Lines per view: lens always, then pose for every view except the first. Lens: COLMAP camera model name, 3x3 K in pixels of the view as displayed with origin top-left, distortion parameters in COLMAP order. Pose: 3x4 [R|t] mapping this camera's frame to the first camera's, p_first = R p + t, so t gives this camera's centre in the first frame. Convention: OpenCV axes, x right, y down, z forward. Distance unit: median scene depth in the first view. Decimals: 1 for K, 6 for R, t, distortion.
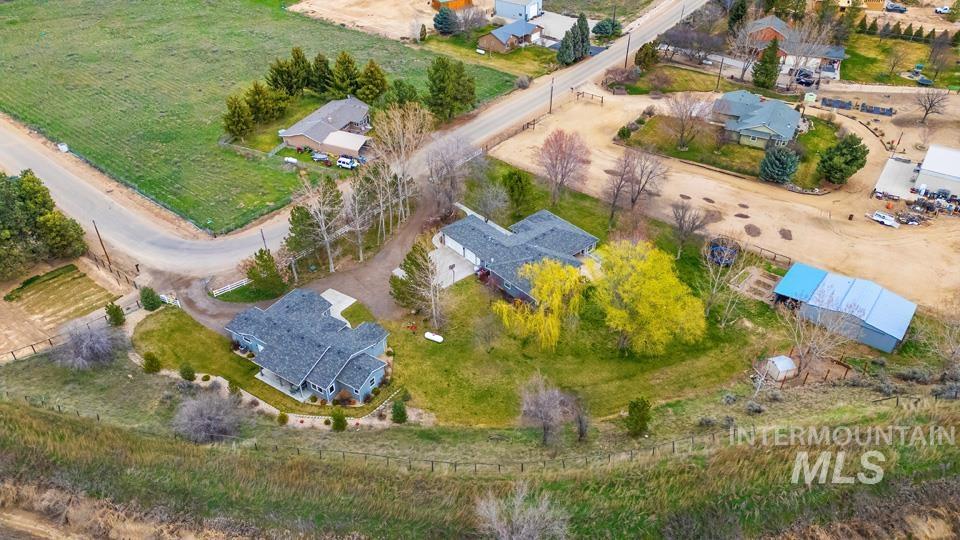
lens RADIAL K [[671.1, 0, 480.0], [0, 671.1, 270.0], [0, 0, 1]] dist [0.082057, -0.072757]
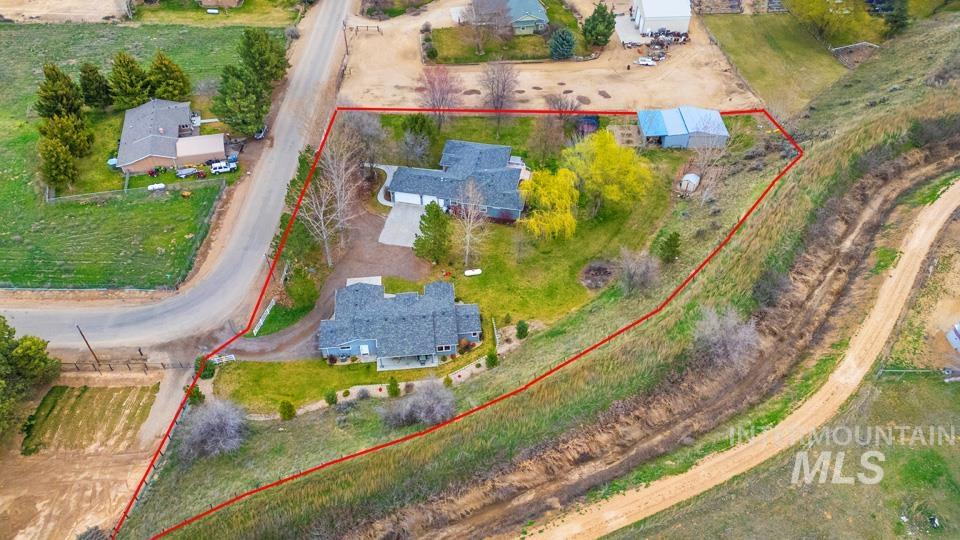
lens RADIAL K [[671.1, 0, 480.0], [0, 671.1, 270.0], [0, 0, 1]] dist [0.082057, -0.072757]
pose [[0.782426, -0.429312, 0.451111, -0.464031], [0.364247, 0.903051, 0.227648, -0.129937], [-0.505108, -0.013802, 0.862946, -0.005199]]
